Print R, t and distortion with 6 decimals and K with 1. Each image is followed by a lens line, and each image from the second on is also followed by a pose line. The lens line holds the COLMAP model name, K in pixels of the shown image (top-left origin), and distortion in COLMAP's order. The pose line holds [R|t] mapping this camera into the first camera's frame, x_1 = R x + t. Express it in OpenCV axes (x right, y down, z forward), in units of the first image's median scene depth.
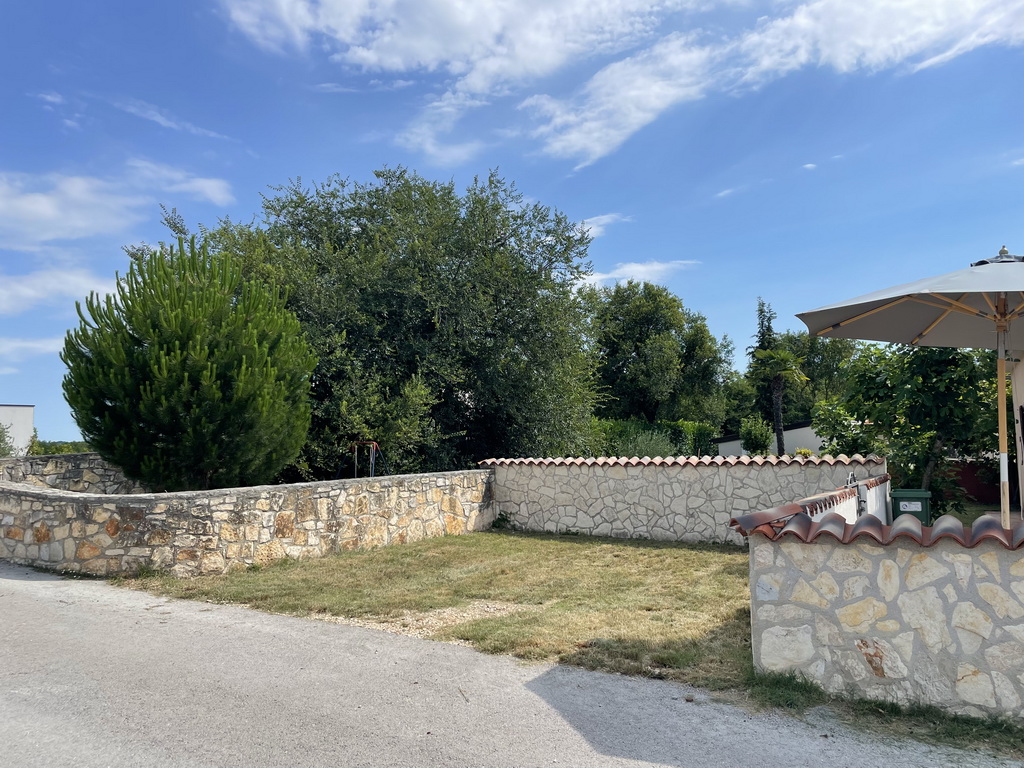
lens RADIAL K [[774.0, 0, 504.4], [0, 774.0, 375.6], [0, 0, 1]] dist [0.087712, -0.110866]
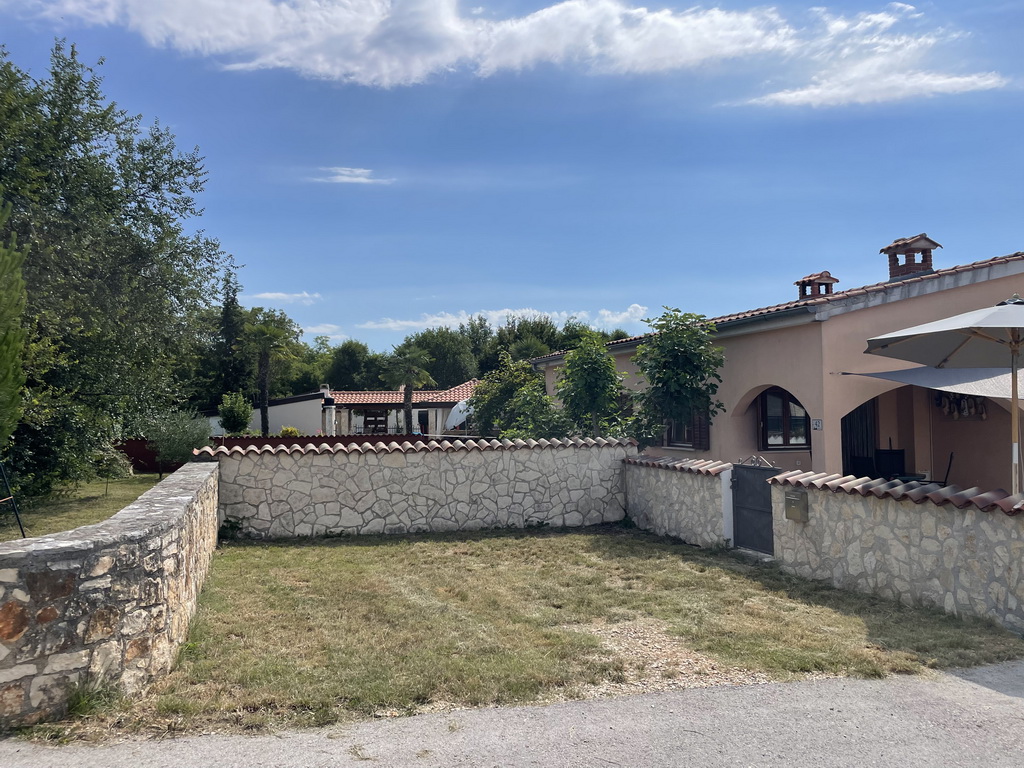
lens RADIAL K [[774.0, 0, 505.2], [0, 774.0, 377.0], [0, 0, 1]] dist [0.087712, -0.110866]
pose [[0.669068, 0.047705, 0.741669, -0.453698], [-0.072227, 0.997388, 0.001003, 0.022560], [-0.739683, -0.054240, 0.670766, 0.344508]]
